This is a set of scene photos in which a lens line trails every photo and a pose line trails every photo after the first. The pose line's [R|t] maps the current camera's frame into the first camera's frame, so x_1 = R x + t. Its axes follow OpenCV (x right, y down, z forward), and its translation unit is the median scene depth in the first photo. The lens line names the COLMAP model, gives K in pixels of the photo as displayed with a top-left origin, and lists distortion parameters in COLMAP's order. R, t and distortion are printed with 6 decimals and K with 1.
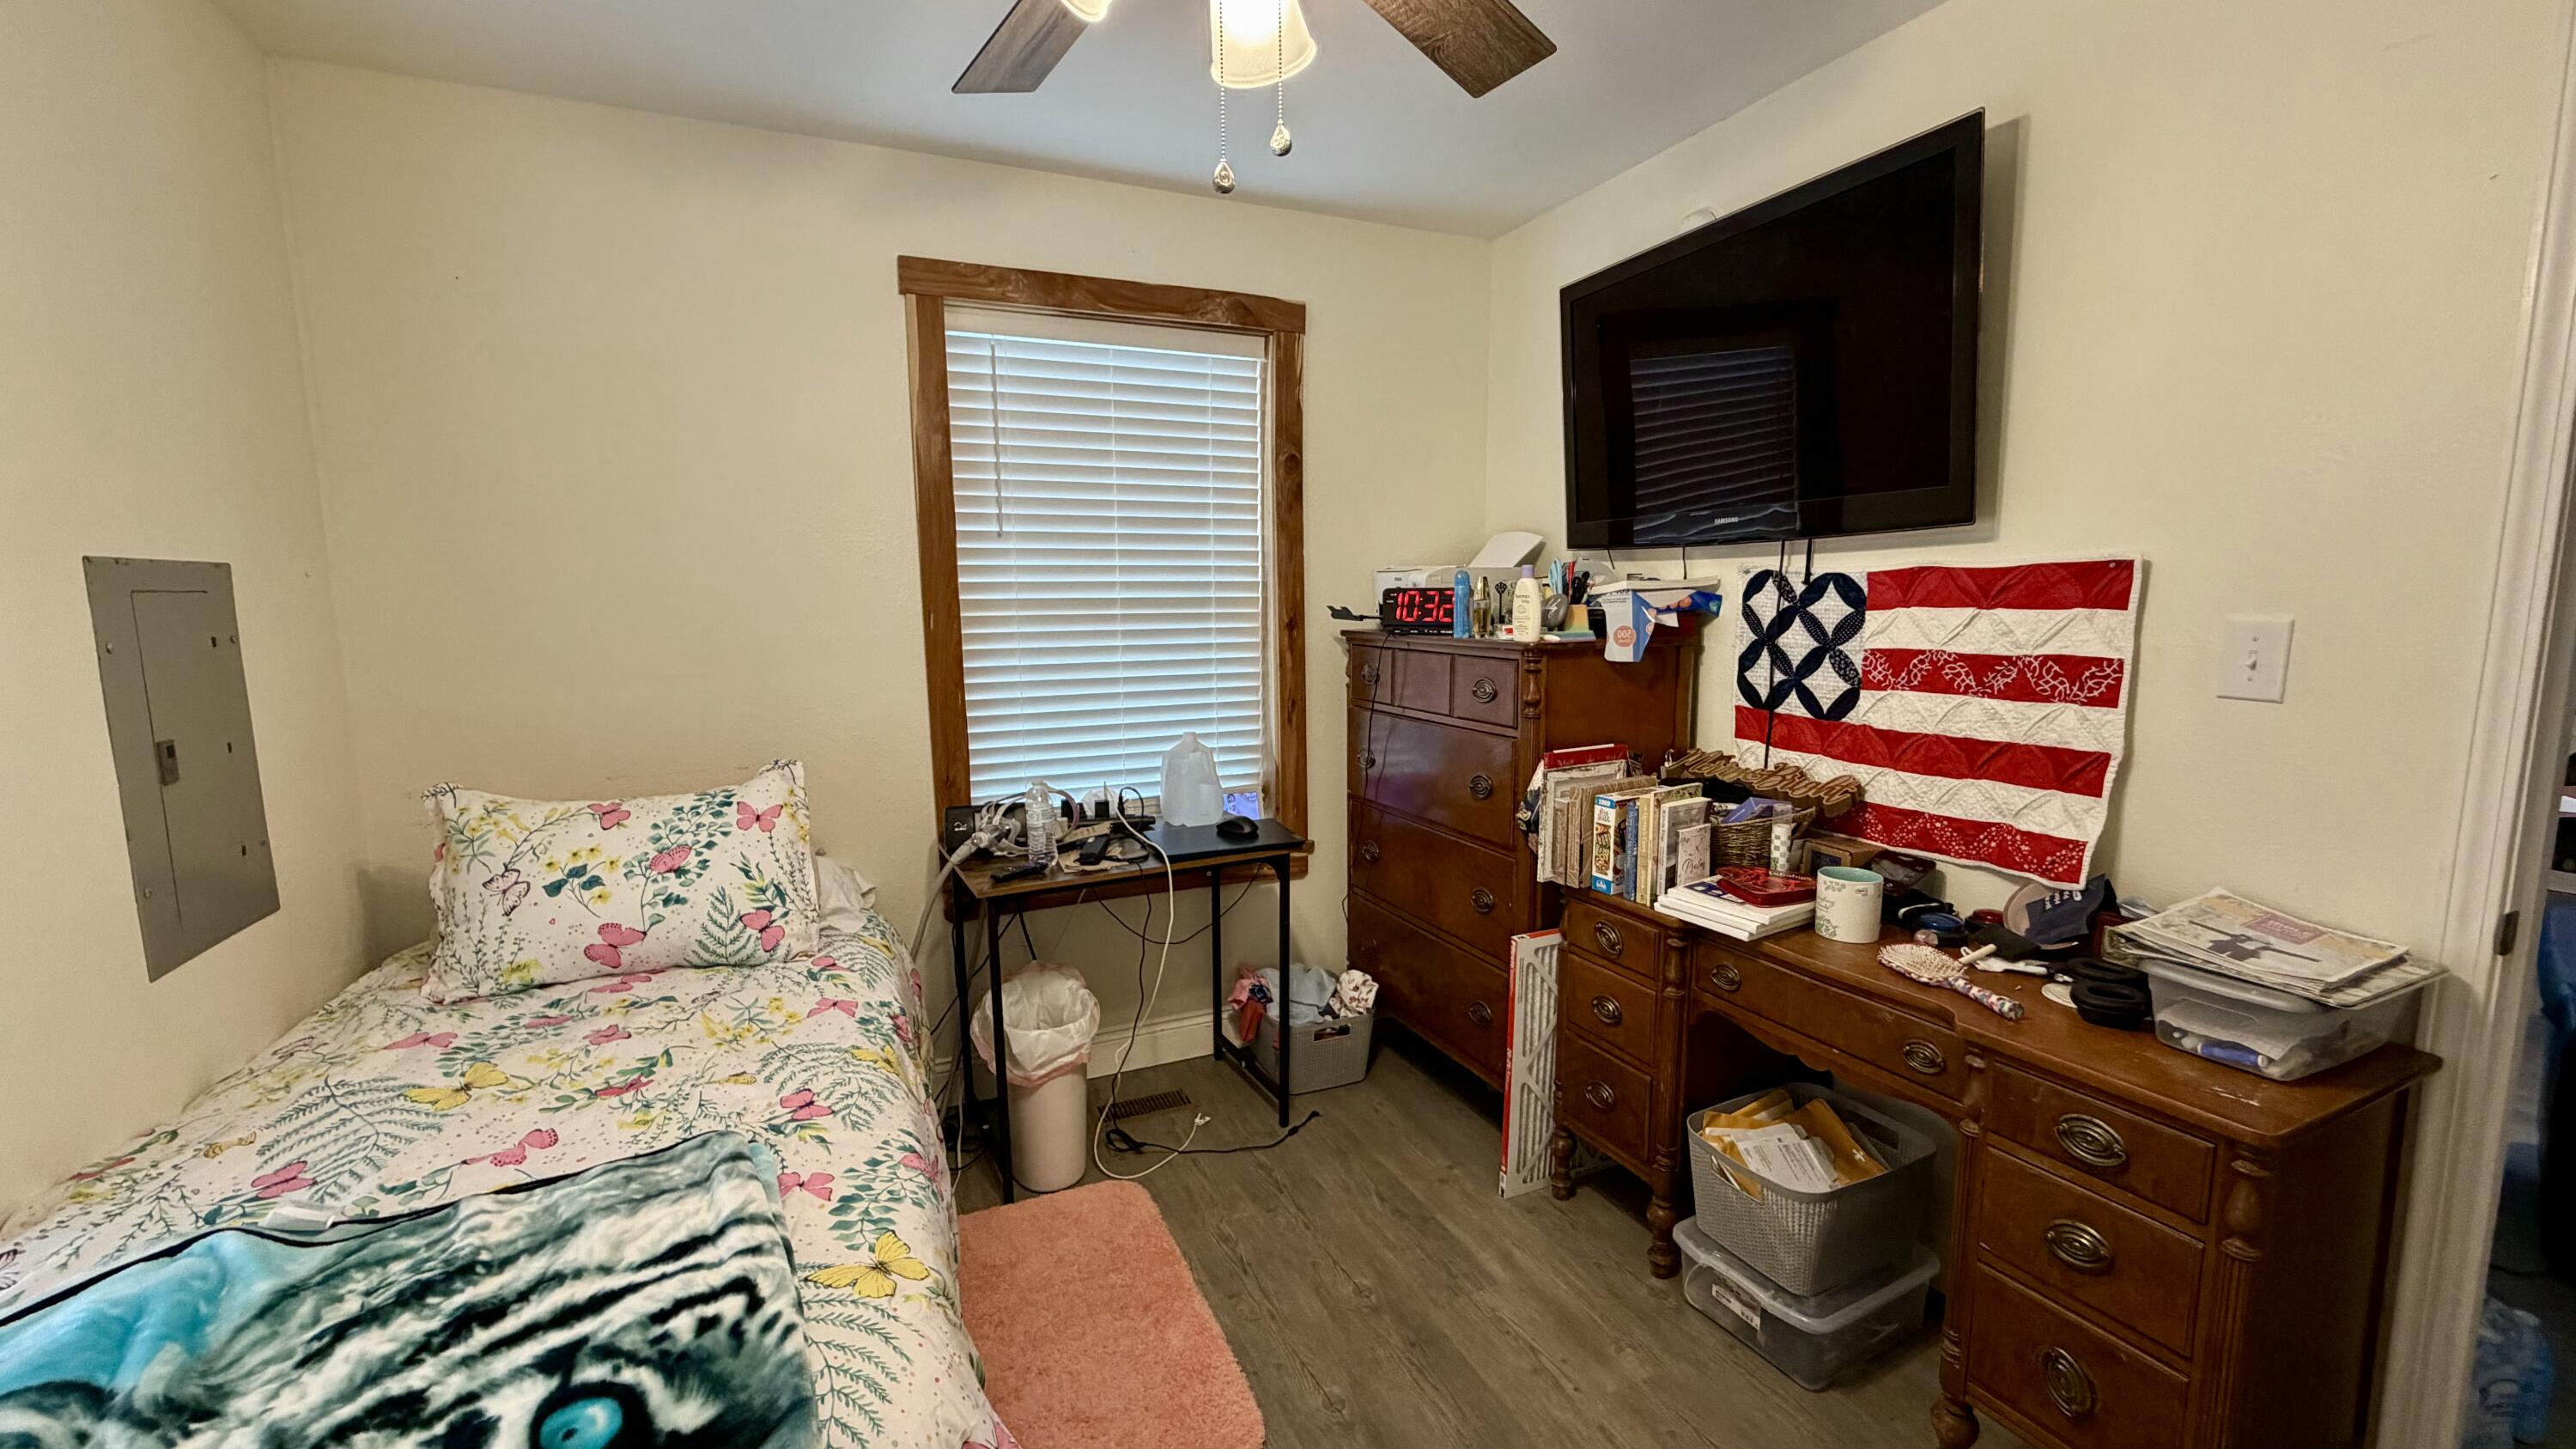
lens RADIAL K [[1026.4, 0, 1277.3], [0, 1026.4, 723.7], [0, 0, 1]] dist [-0.000658, 0.000110]
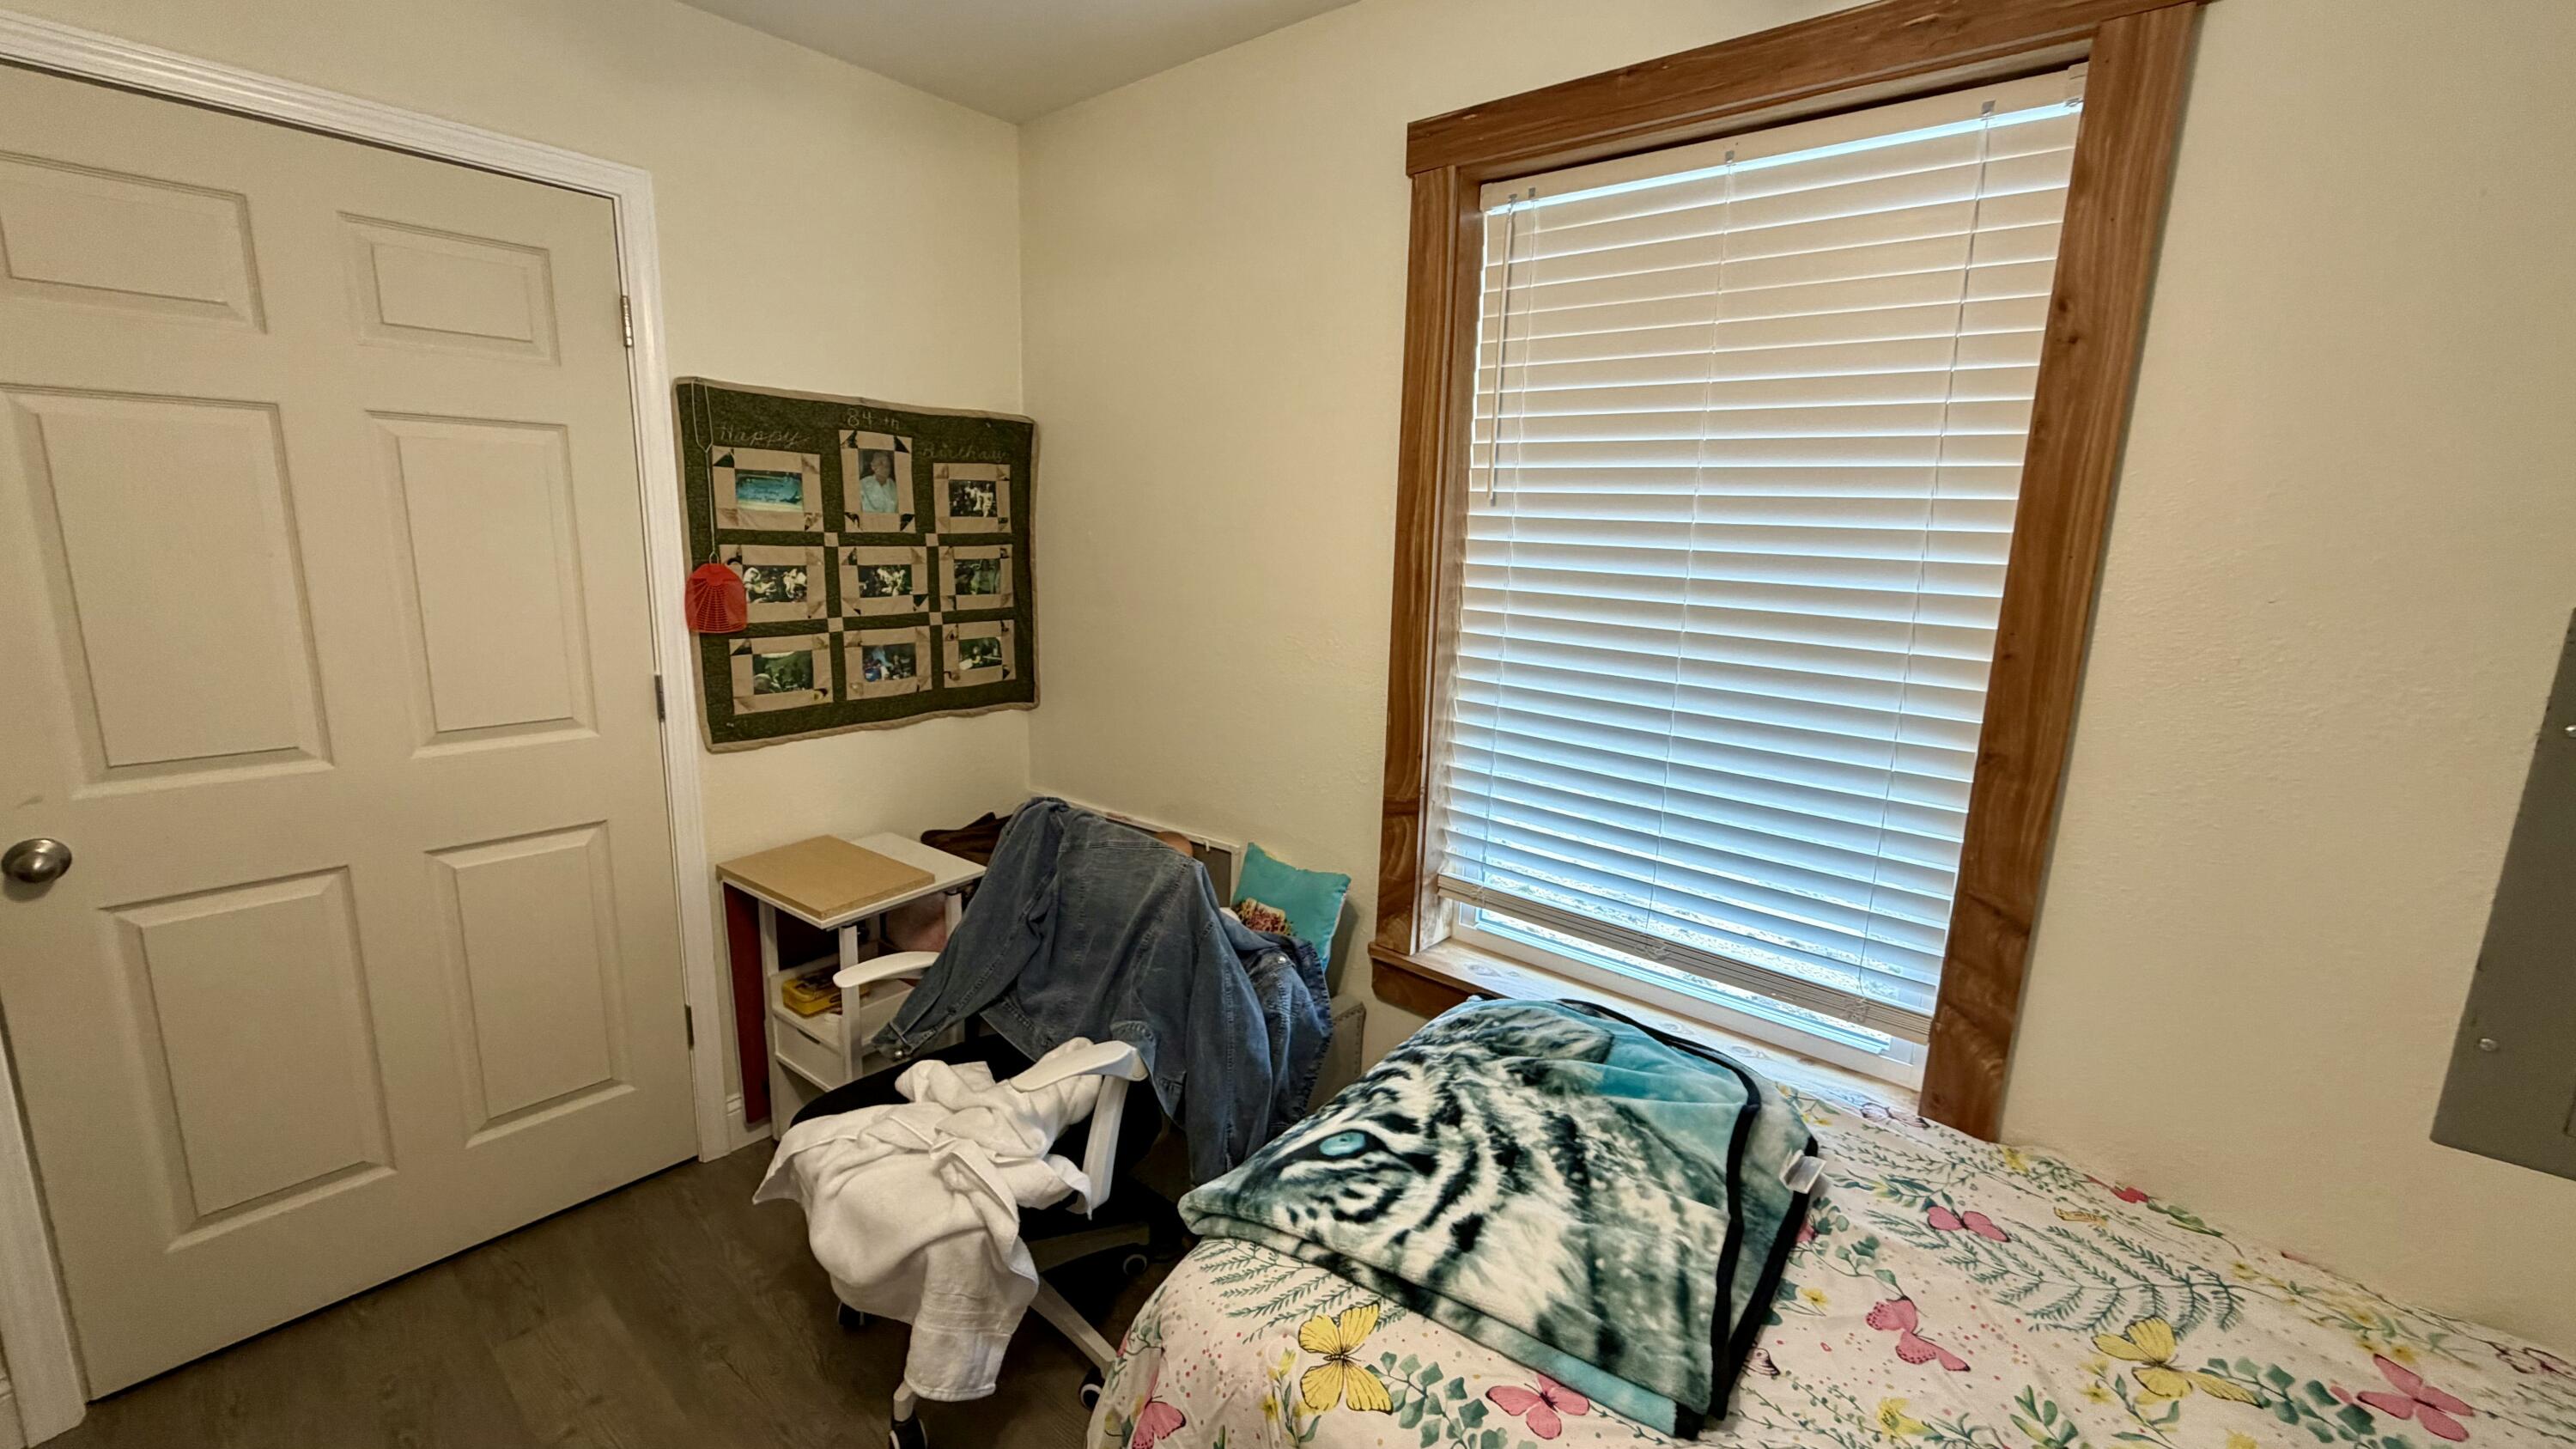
lens RADIAL K [[1026.4, 0, 1284.6], [0, 1026.4, 723.3], [0, 0, 1]] dist [-0.000658, 0.000110]
pose [[-0.900515, 0.058520, -0.430870, 0.019604], [-0.082704, 0.949762, 0.301847, -0.219472], [0.426888, 0.307453, -0.850435, 1.197662]]
